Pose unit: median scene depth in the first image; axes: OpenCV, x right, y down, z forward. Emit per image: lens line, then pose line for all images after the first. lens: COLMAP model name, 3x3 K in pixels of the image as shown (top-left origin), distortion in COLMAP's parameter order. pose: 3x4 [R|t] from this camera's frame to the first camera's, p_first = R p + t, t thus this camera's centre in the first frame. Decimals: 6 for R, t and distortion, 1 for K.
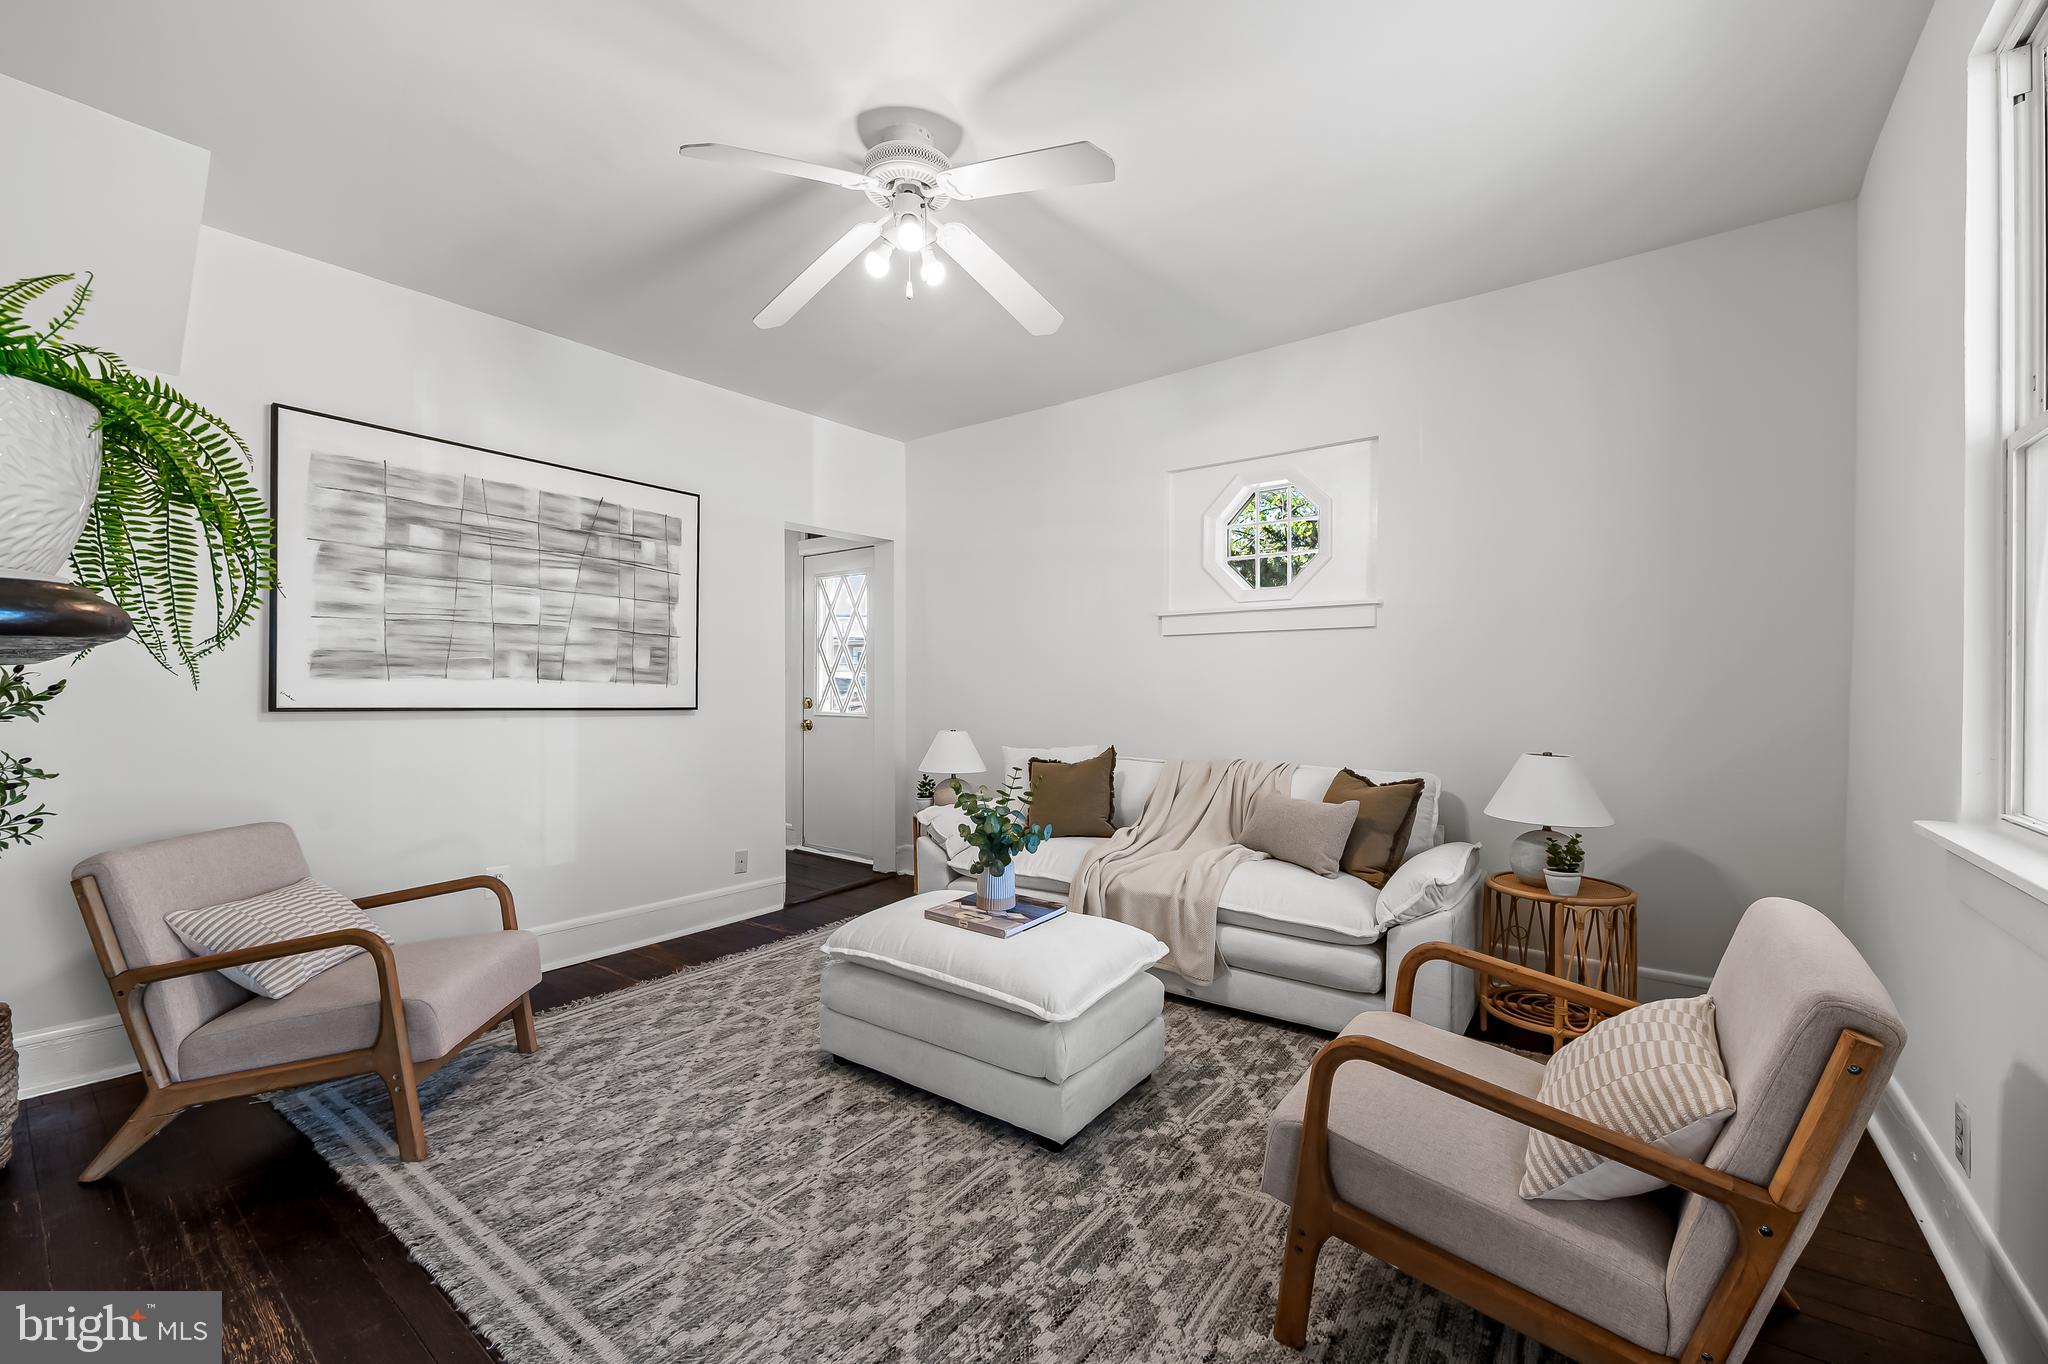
lens RADIAL K [[834.4, 0, 1024.2], [0, 834.4, 709.5], [0, 0, 1]] dist [-0.000999, -0.000106]
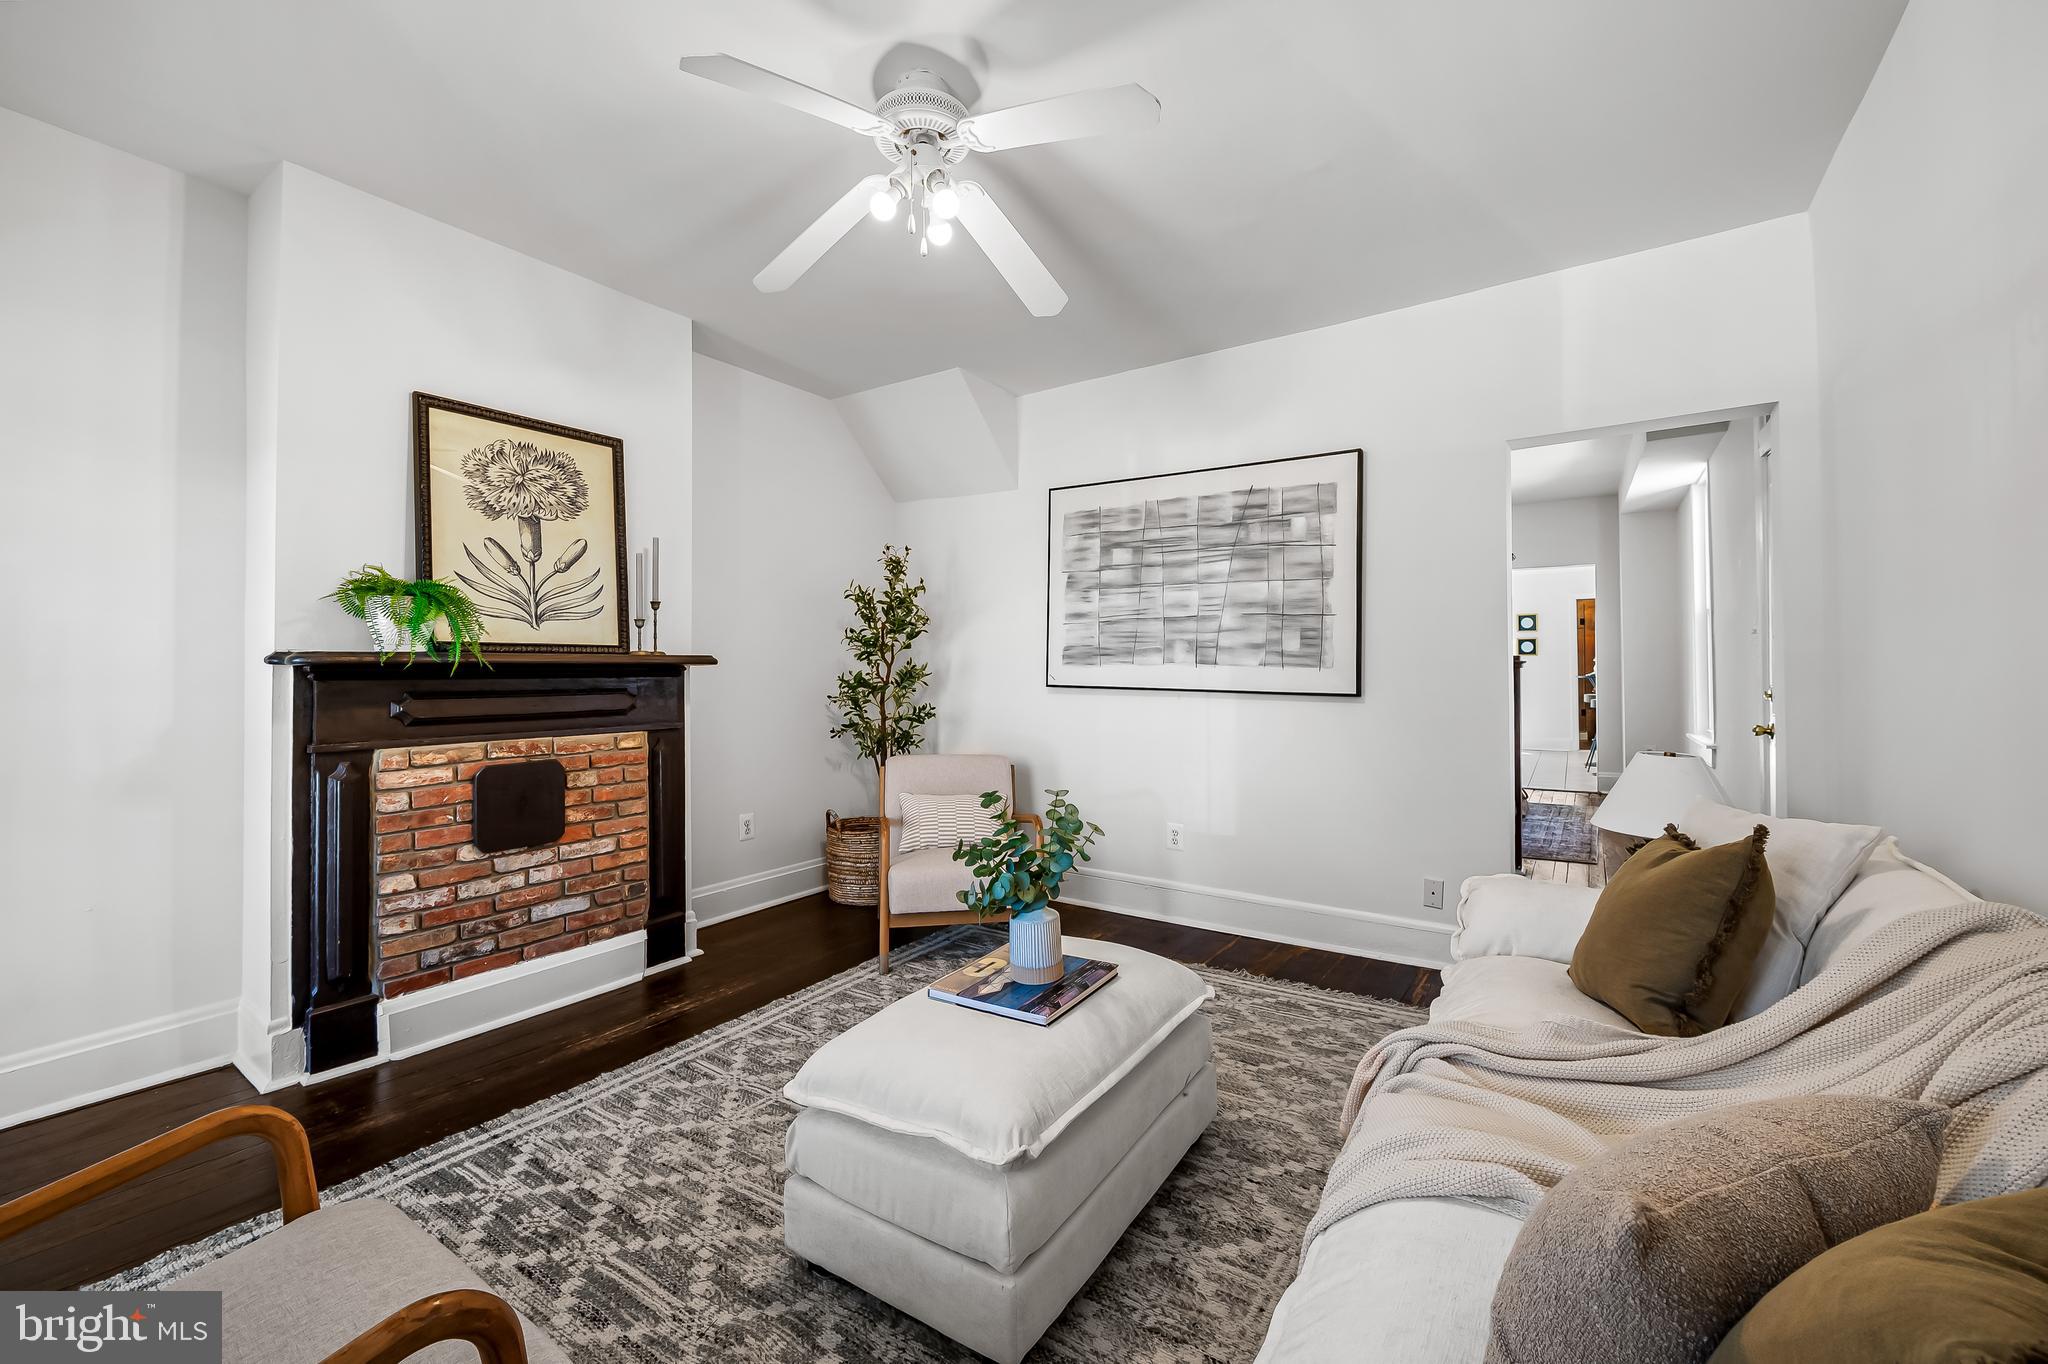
lens RADIAL K [[825.3, 0, 1024.5], [0, 825.3, 660.6], [0, 0, 1]] dist [-0.010965, -0.000131]
pose [[0.059643, -0.011299, -0.998156, 0.584180], [-0.023205, 0.999650, -0.012703, -0.024418], [0.997950, 0.023920, 0.059360, 0.803629]]
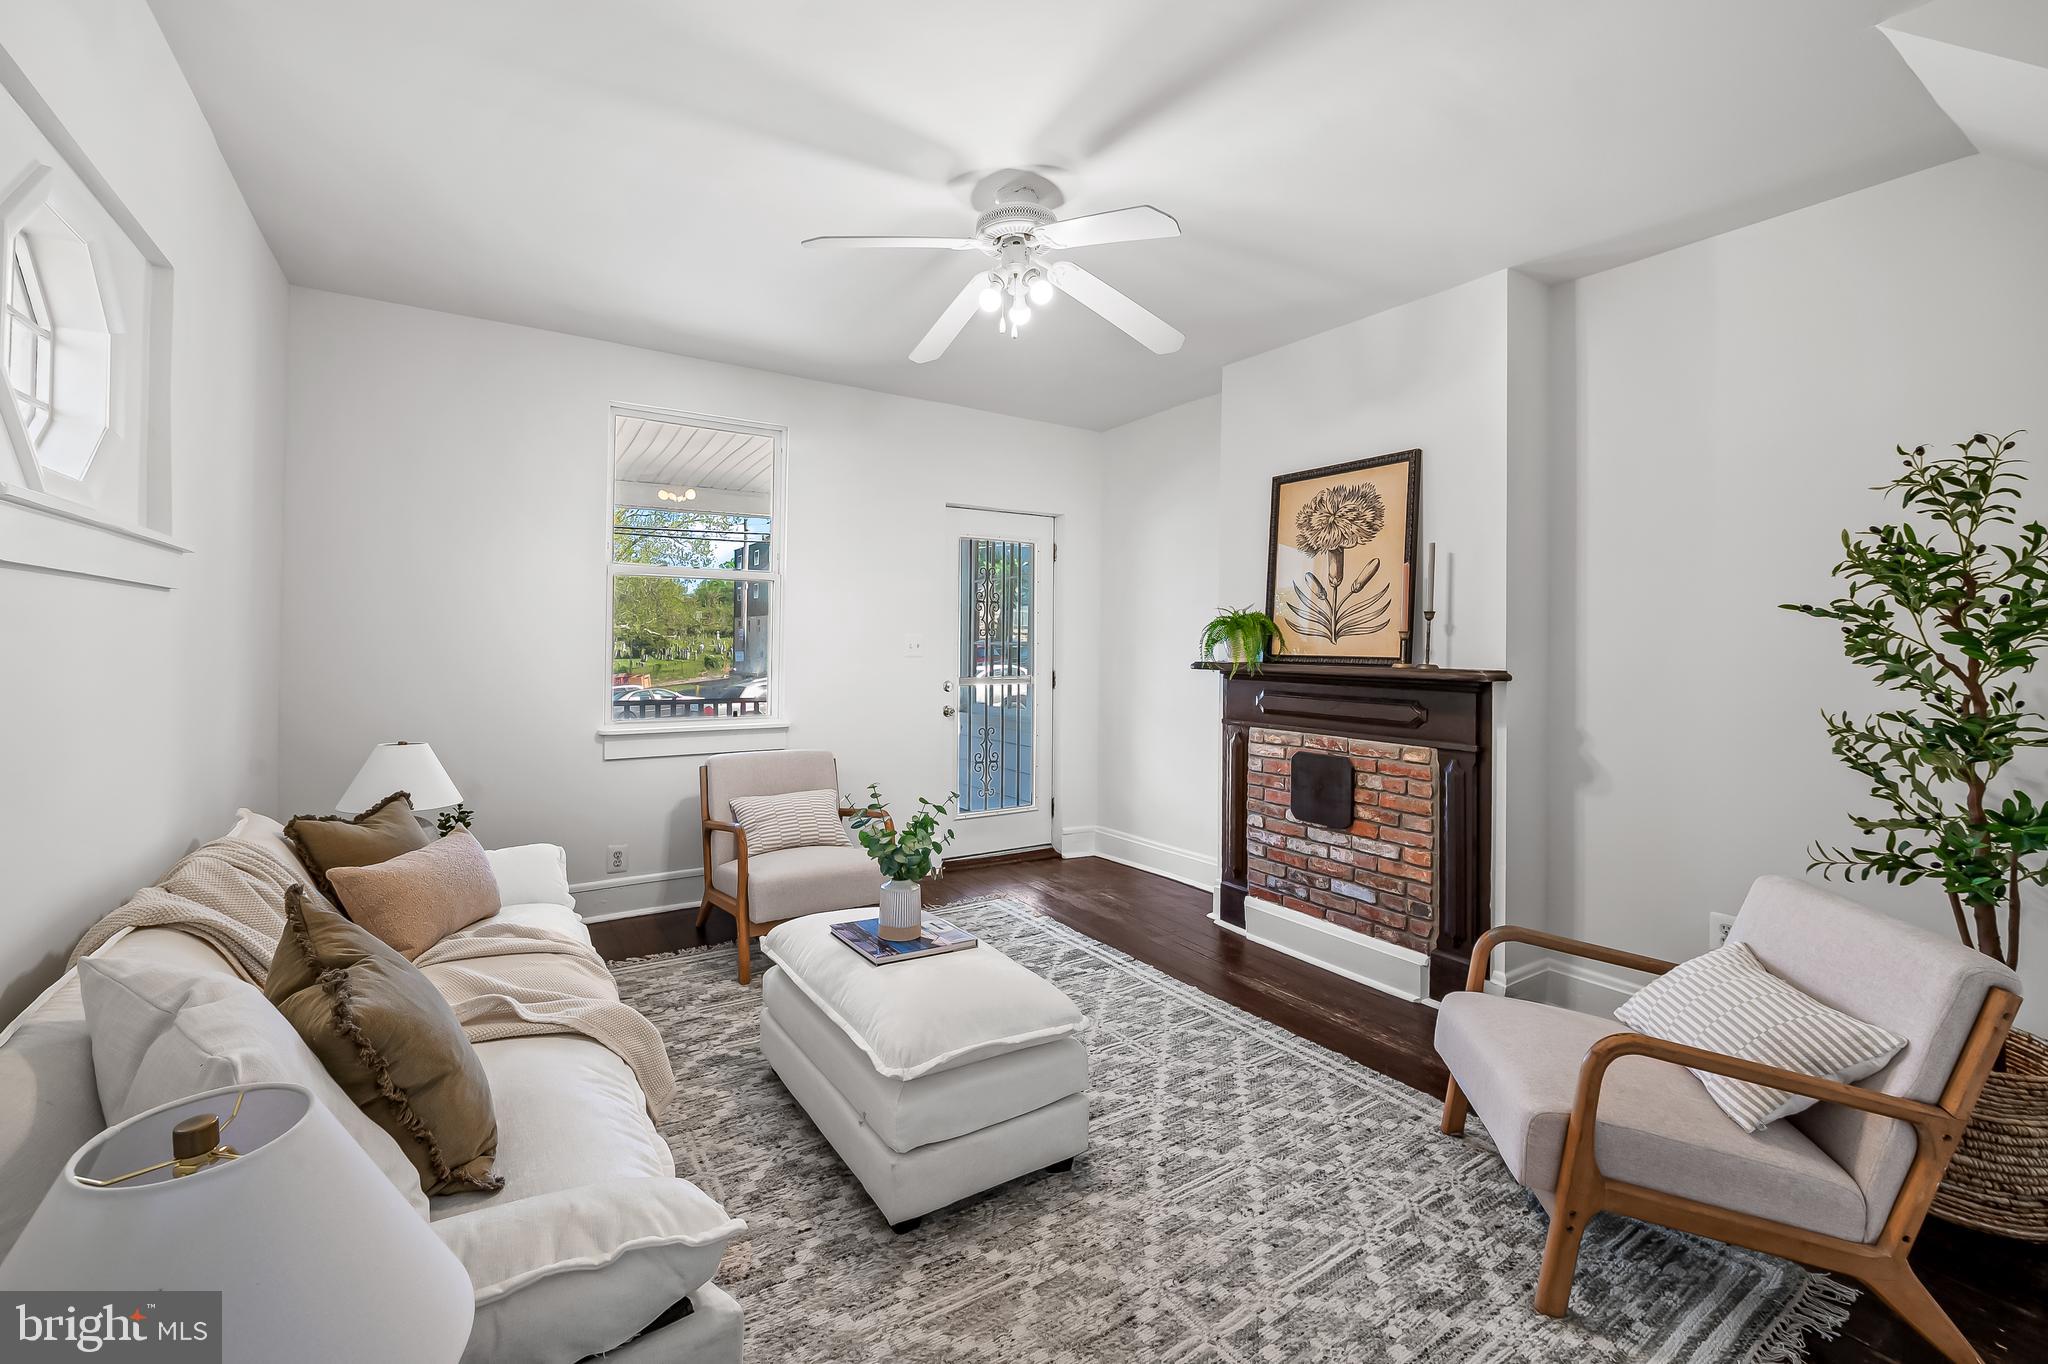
lens RADIAL K [[842.7, 0, 982.4], [0, 842.7, 641.7], [0, 0, 1]] dist [-0.016624, -0.000322]
pose [[-0.933919, -0.013281, 0.357238, -0.374645], [-0.004734, 0.999681, 0.024789, -0.089717], [-0.357453, 0.021460, -0.933684, 1.546237]]
